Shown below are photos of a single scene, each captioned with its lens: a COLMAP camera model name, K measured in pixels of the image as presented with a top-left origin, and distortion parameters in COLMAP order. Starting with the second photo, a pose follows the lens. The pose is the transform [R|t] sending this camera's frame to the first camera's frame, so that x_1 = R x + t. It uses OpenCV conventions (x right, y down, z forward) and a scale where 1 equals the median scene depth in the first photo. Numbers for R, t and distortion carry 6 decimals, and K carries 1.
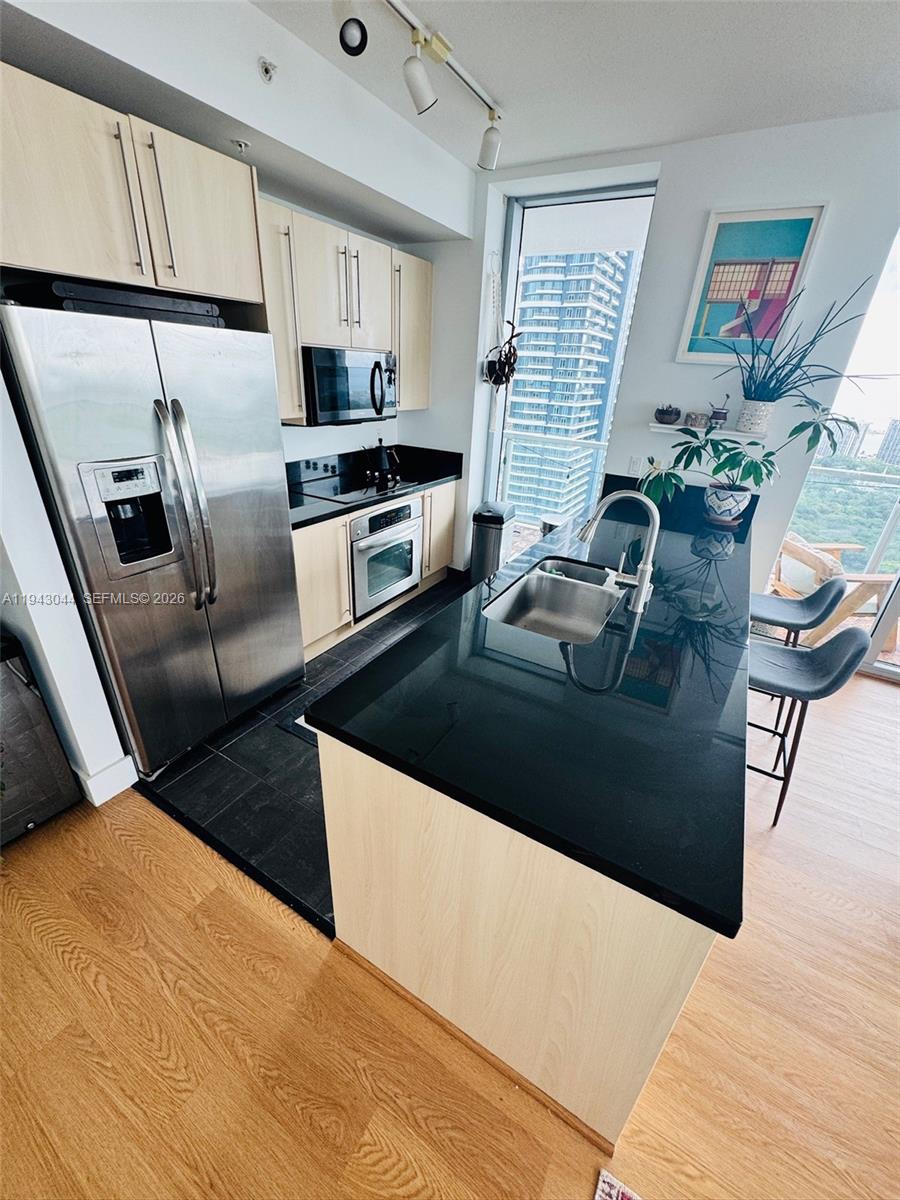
lens RADIAL K [[478.5, 0, 449.2], [0, 478.5, 597.6], [0, 0, 1]] dist [-0.000752, 0.000023]
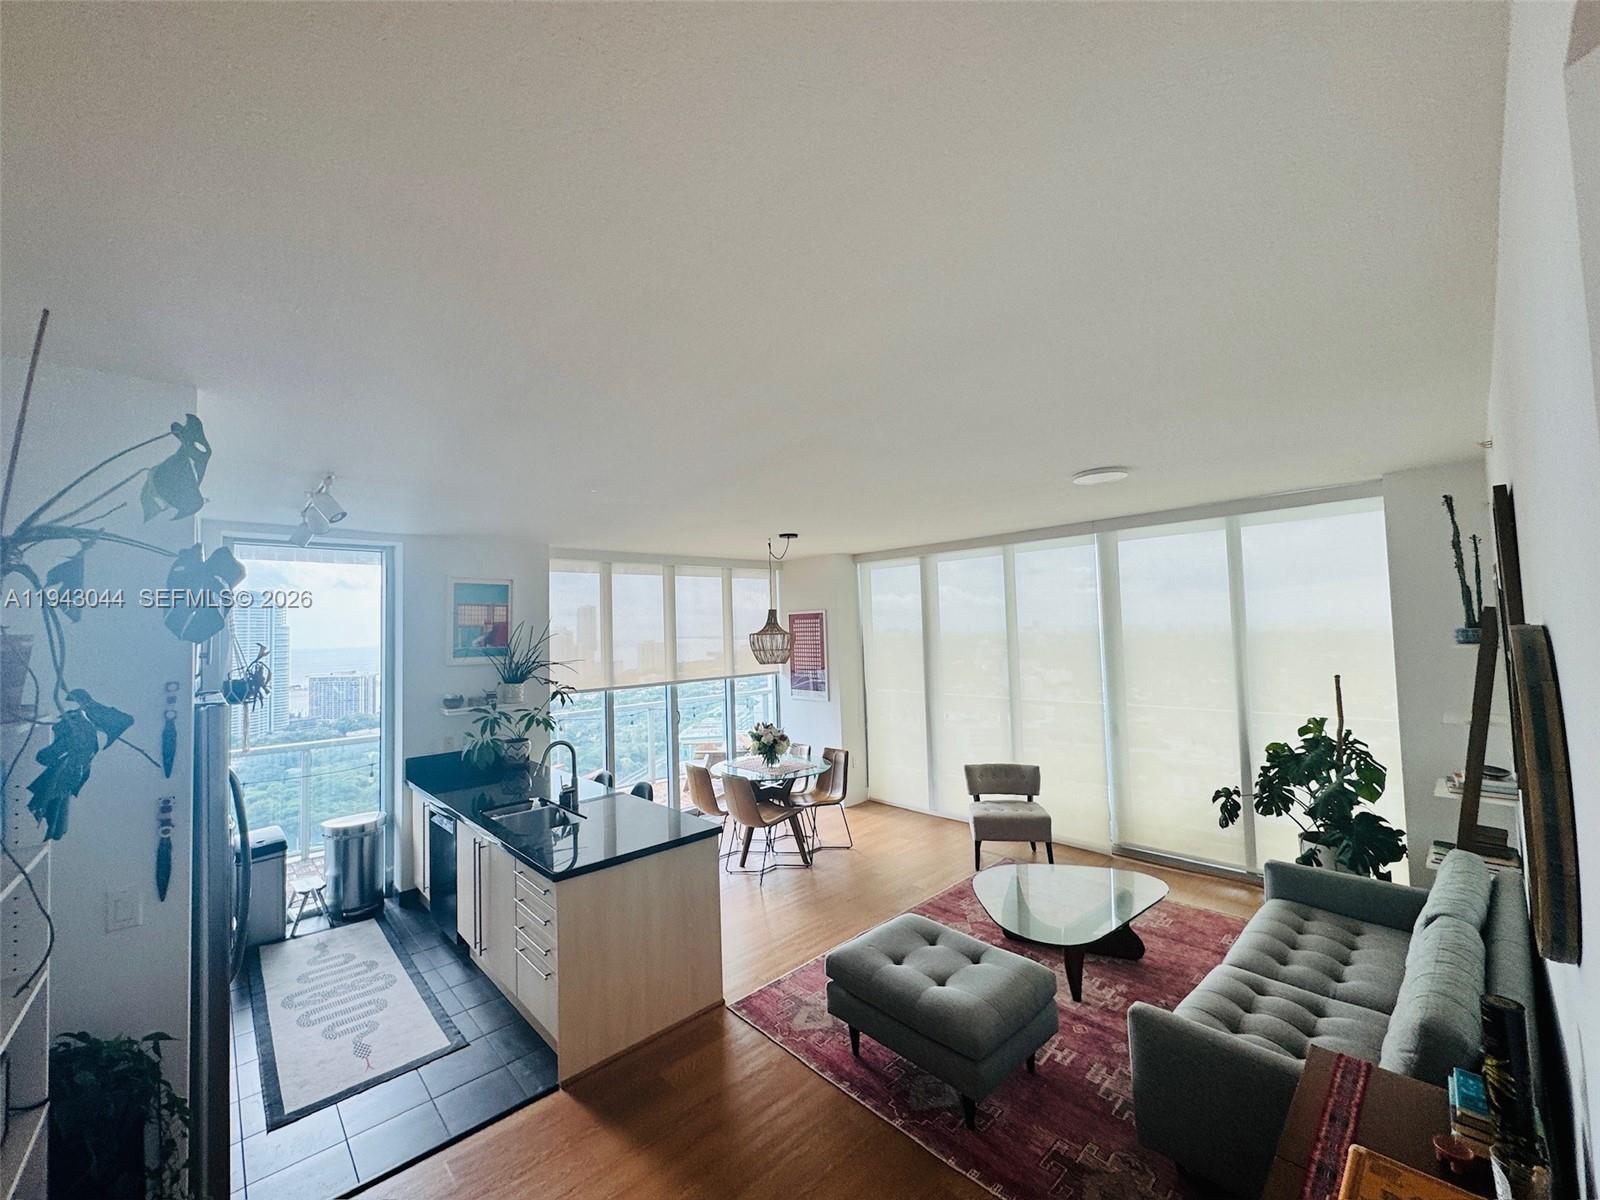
lens RADIAL K [[638.0, 0, 800.0], [0, 638.0, 600.0], [0, 0, 1]] dist [-0.000752, 0.000023]
pose [[0.278029, -0.011361, 0.960505, -1.051684], [0.453070, 0.883267, -0.120699, 0.011661], [-0.847011, 0.468734, 0.250721, -0.404696]]
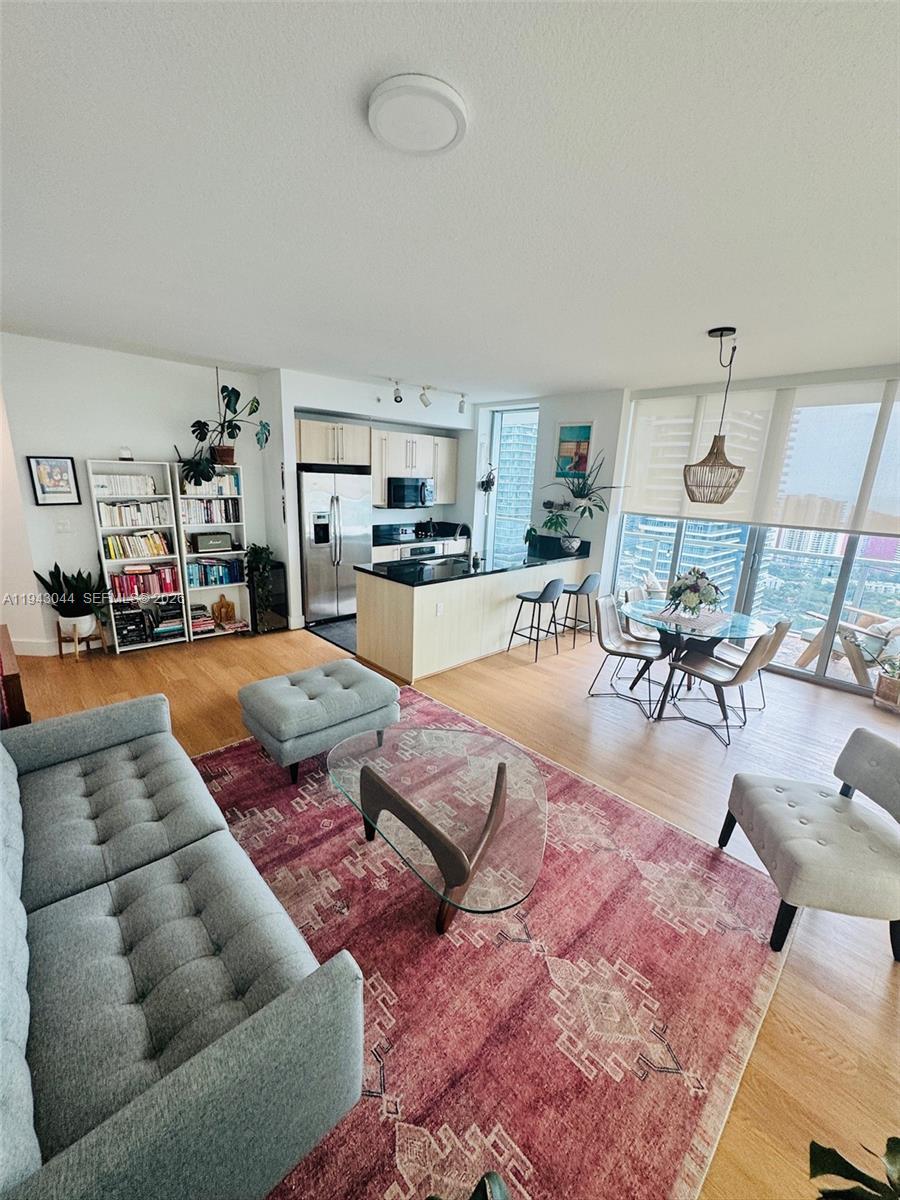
lens RADIAL K [[478.5, 0, 449.2], [0, 478.5, 597.6], [0, 0, 1]] dist [-0.000752, 0.000023]
pose [[0.961833, 0.056133, -0.267817, 0.693677], [-0.109901, 0.975571, -0.190221, 0.517891], [0.250597, 0.212394, 0.944505, -1.126370]]
